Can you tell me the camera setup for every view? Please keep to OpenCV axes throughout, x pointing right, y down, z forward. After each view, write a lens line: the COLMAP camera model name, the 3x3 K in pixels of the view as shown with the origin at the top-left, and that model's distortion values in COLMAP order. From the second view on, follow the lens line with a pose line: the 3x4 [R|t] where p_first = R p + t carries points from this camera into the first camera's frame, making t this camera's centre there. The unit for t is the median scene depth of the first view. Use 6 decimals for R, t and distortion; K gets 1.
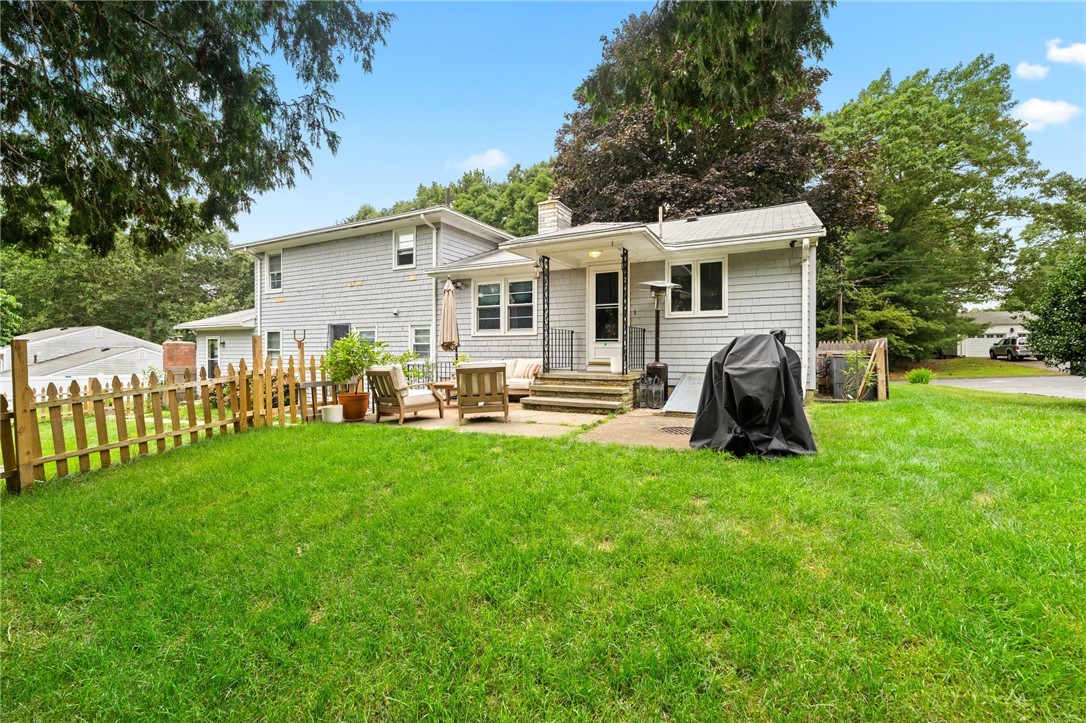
lens RADIAL K [[437.8, 0, 553.0], [0, 437.8, 353.3], [0, 0, 1]] dist [-0.010714, 0.000320]
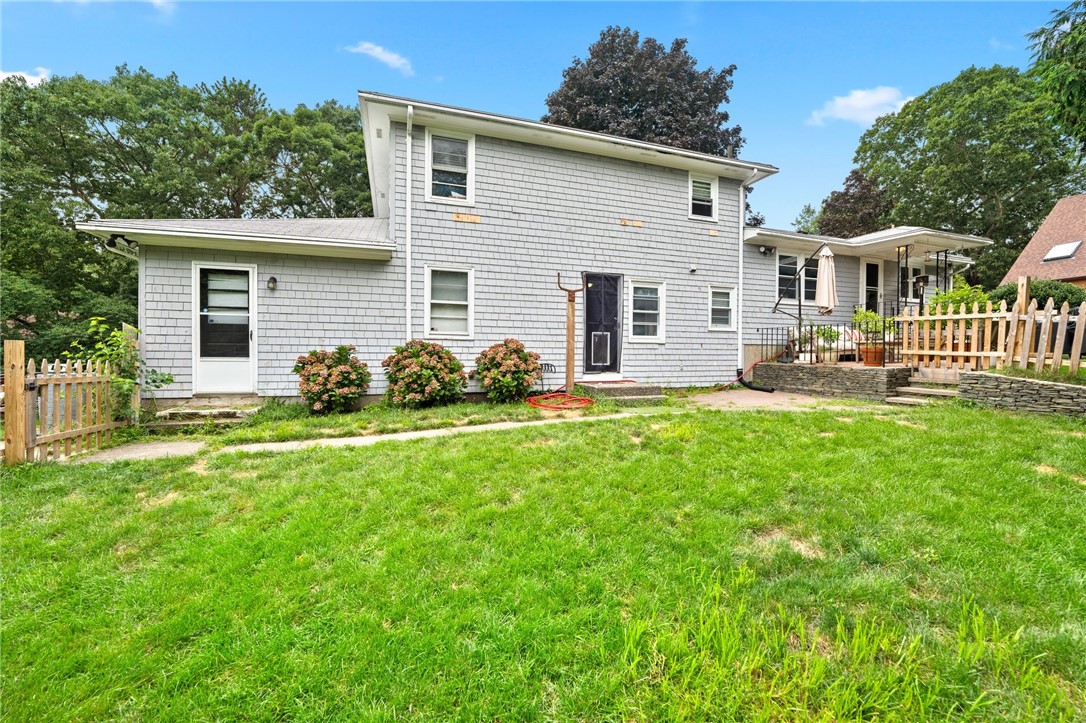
lens RADIAL K [[437.8, 0, 541.0], [0, 437.8, 355.1], [0, 0, 1]] dist [-0.010714, 0.000320]
pose [[0.709566, -0.001813, 0.704637, -0.945799], [-0.007407, 0.999922, 0.010032, 0.054042], [-0.704600, -0.012338, 0.709497, 0.494171]]
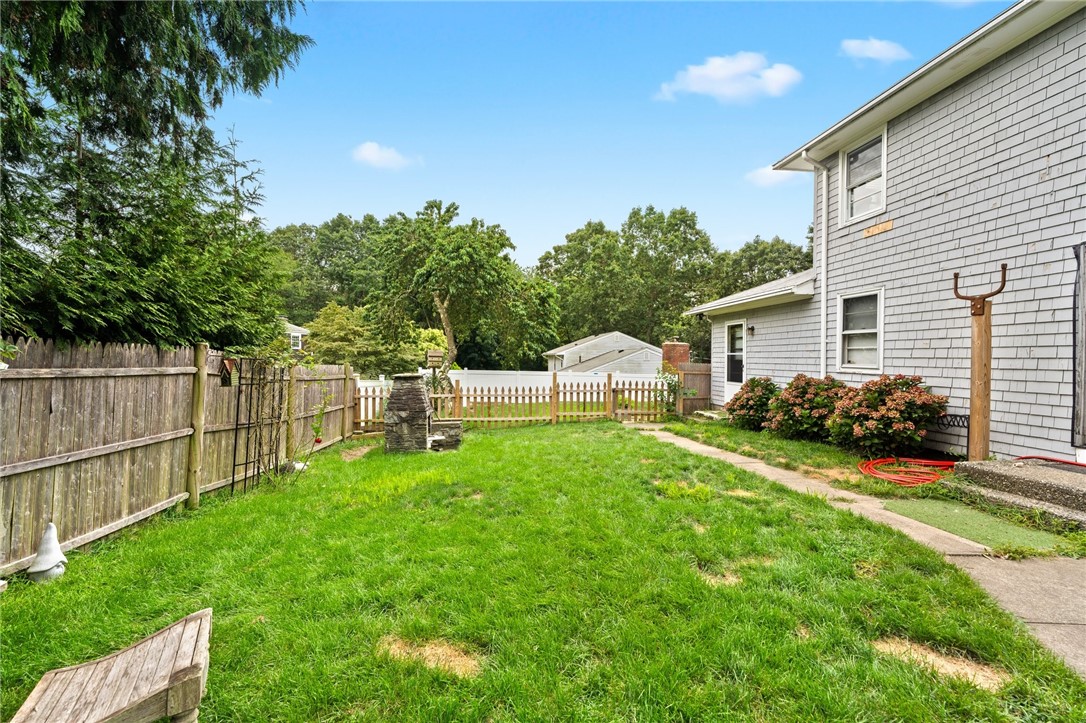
lens RADIAL K [[437.8, 0, 543.6], [0, 437.8, 363.7], [0, 0, 1]] dist [-0.010714, 0.000320]
pose [[0.561083, 0.015839, -0.827608, -0.418370], [-0.011826, 0.999868, 0.011118, 0.027492], [0.827675, 0.003549, 0.561196, 0.401545]]
